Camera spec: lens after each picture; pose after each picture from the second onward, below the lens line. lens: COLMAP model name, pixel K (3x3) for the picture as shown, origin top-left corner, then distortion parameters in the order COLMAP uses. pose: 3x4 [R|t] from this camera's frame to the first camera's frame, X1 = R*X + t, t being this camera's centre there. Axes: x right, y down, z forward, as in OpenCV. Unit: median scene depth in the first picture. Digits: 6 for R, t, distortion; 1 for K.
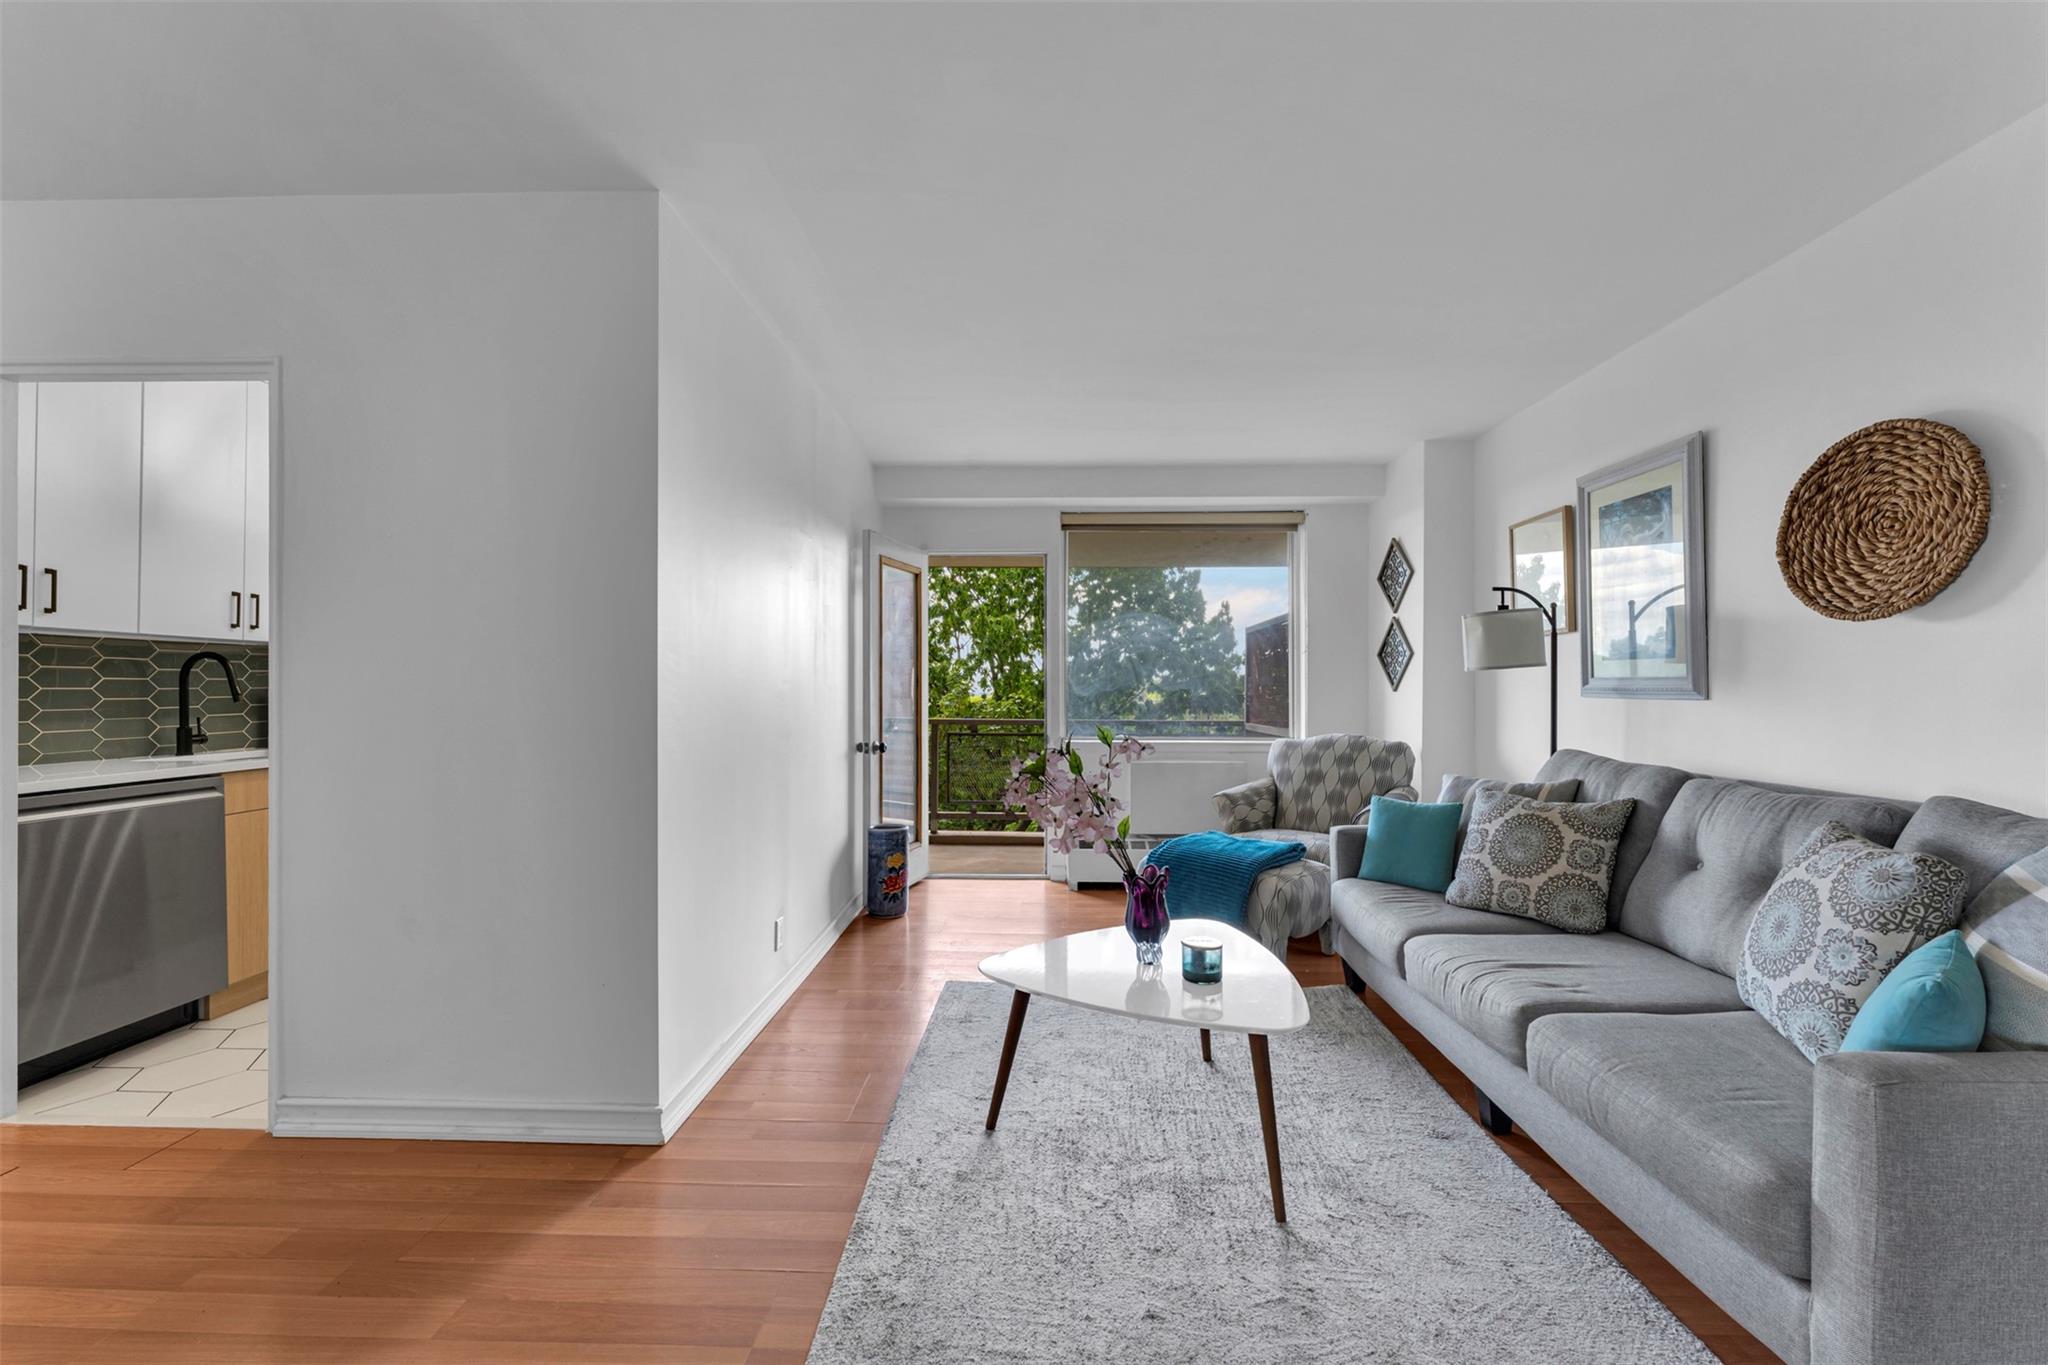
lens RADIAL K [[826.5, 0, 1022.3], [0, 826.5, 686.4], [0, 0, 1]] dist [0.000311, 0.000295]
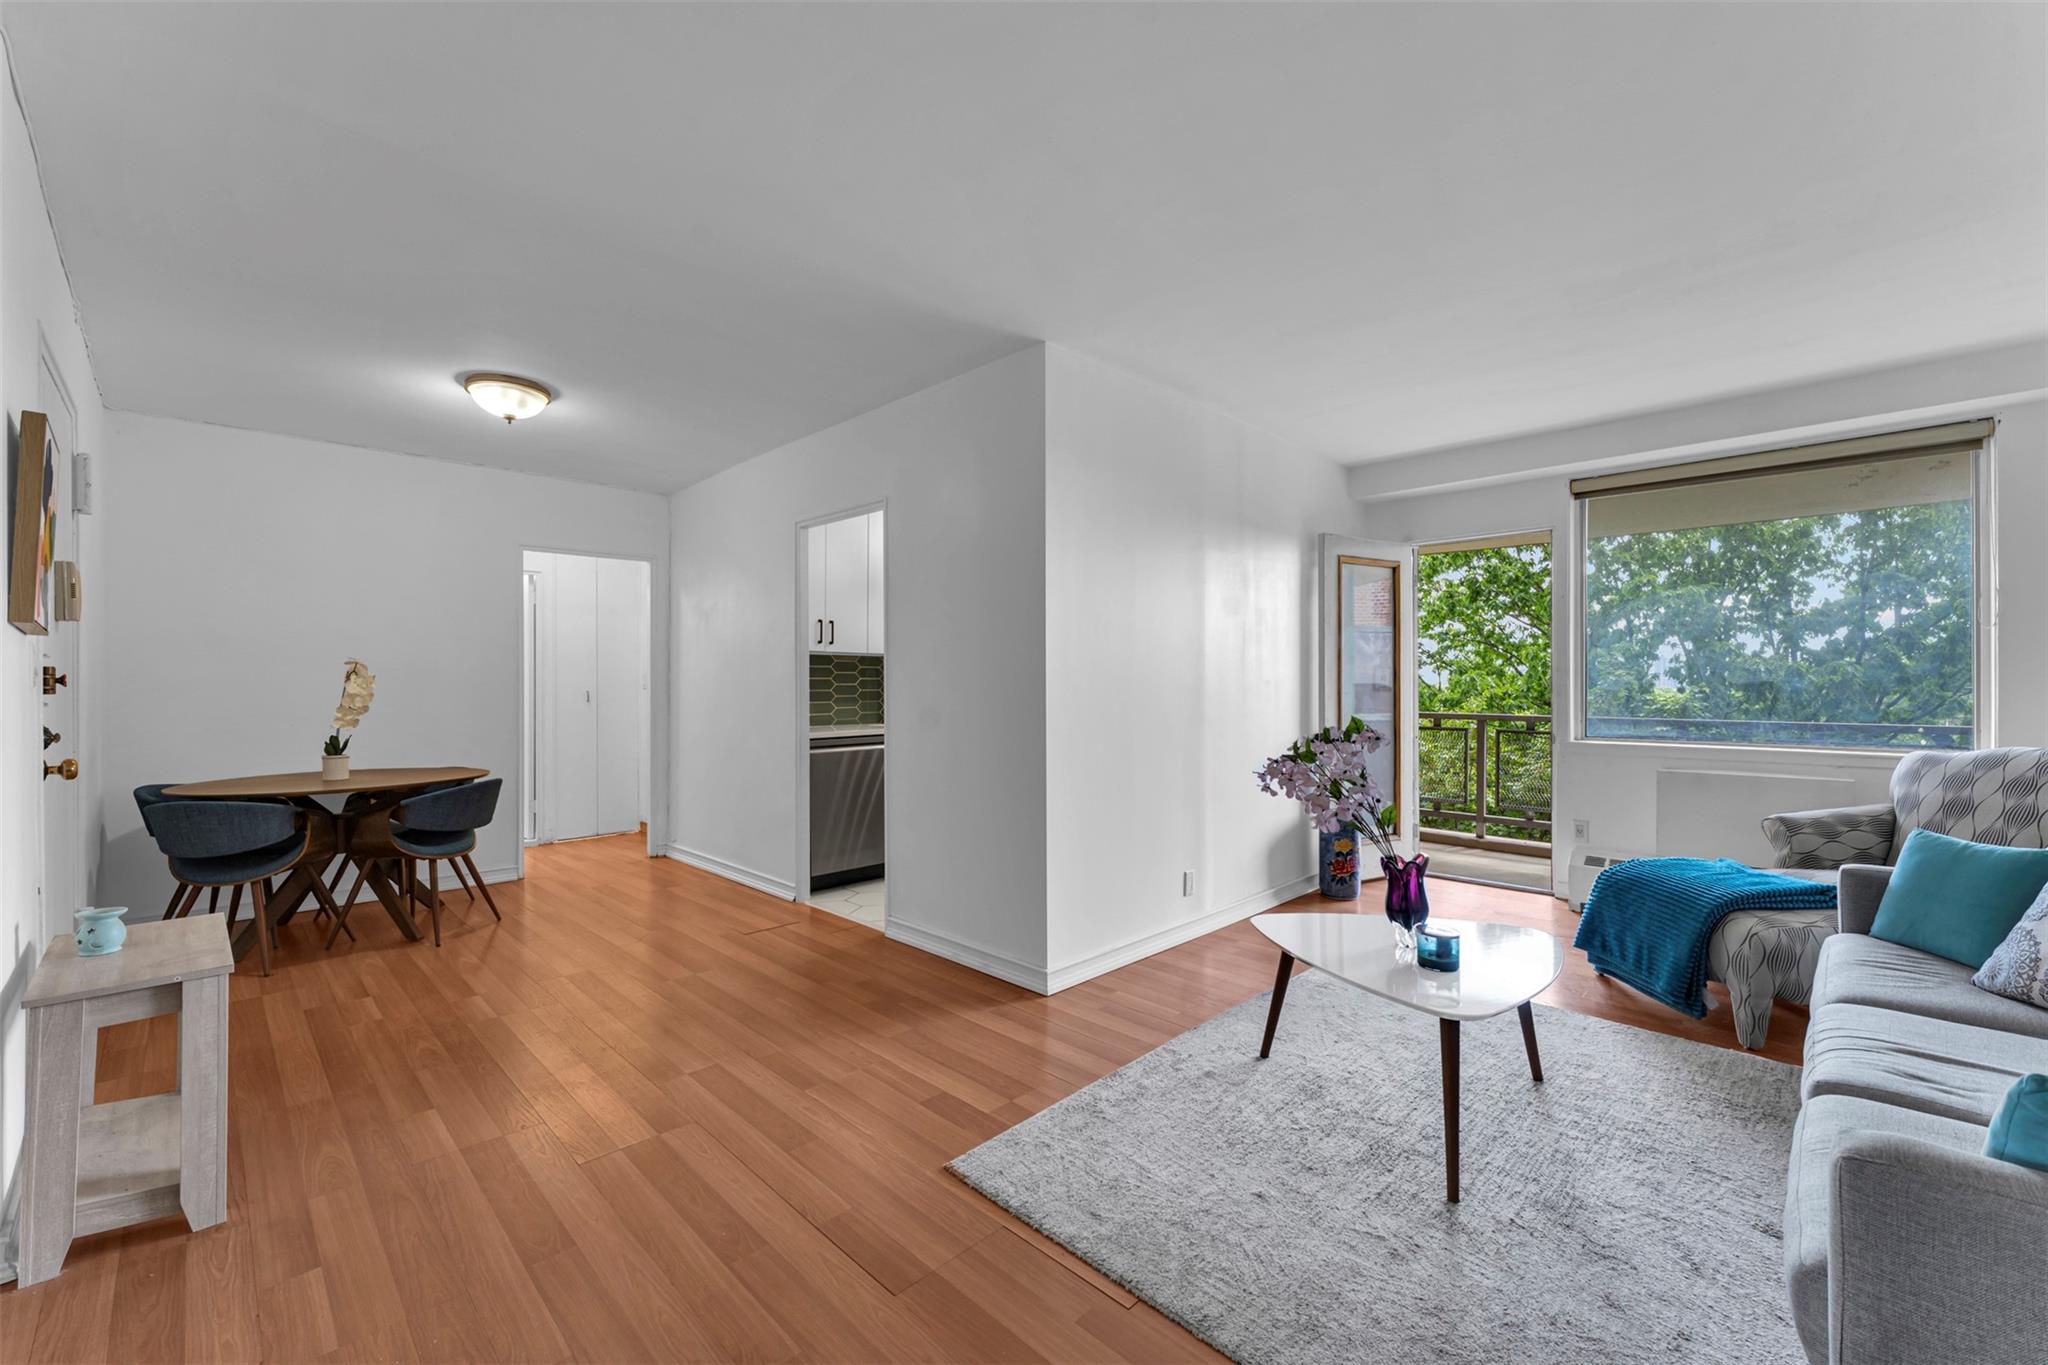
lens RADIAL K [[826.5, 0, 1022.3], [0, 826.5, 686.4], [0, 0, 1]] dist [0.000311, 0.000295]
pose [[0.731038, -0.000336, -0.682336, 0.474825], [0.005827, 0.999966, 0.005750, -0.001401], [0.682311, -0.008180, 0.731016, -0.083581]]
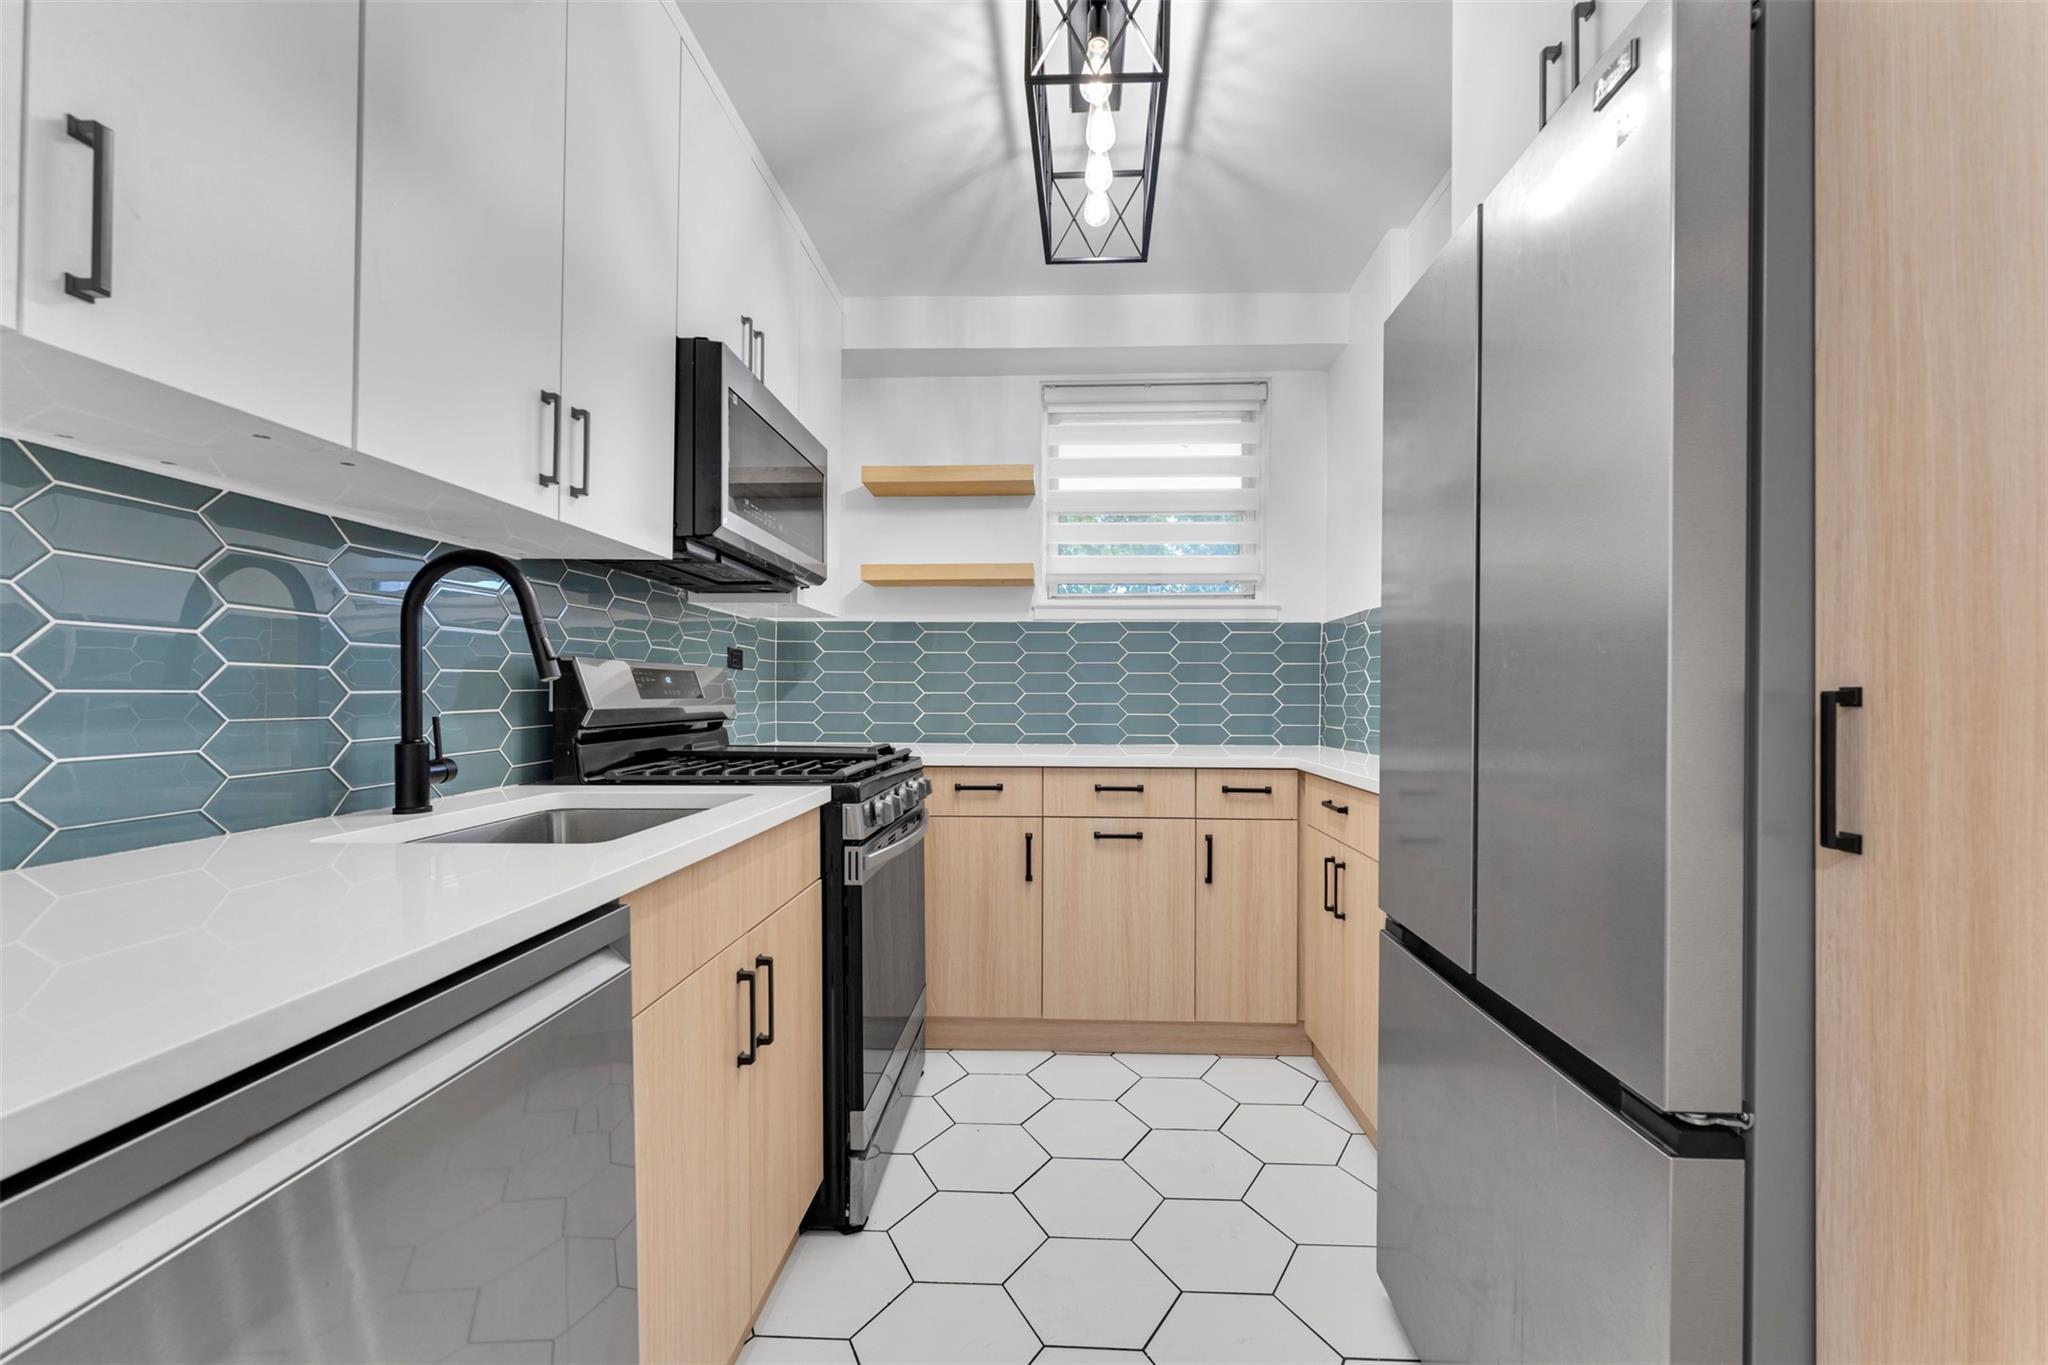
lens RADIAL K [[846.3, 0, 1029.3], [0, 846.3, 691.0], [0, 0, 1]] dist [-0.000511, -0.000059]
pose [[0.999657, 0.004035, -0.025878, -0.984331], [-0.004096, 0.999989, -0.002300, 0.035110], [0.025868, 0.002406, 0.999662, 0.838619]]
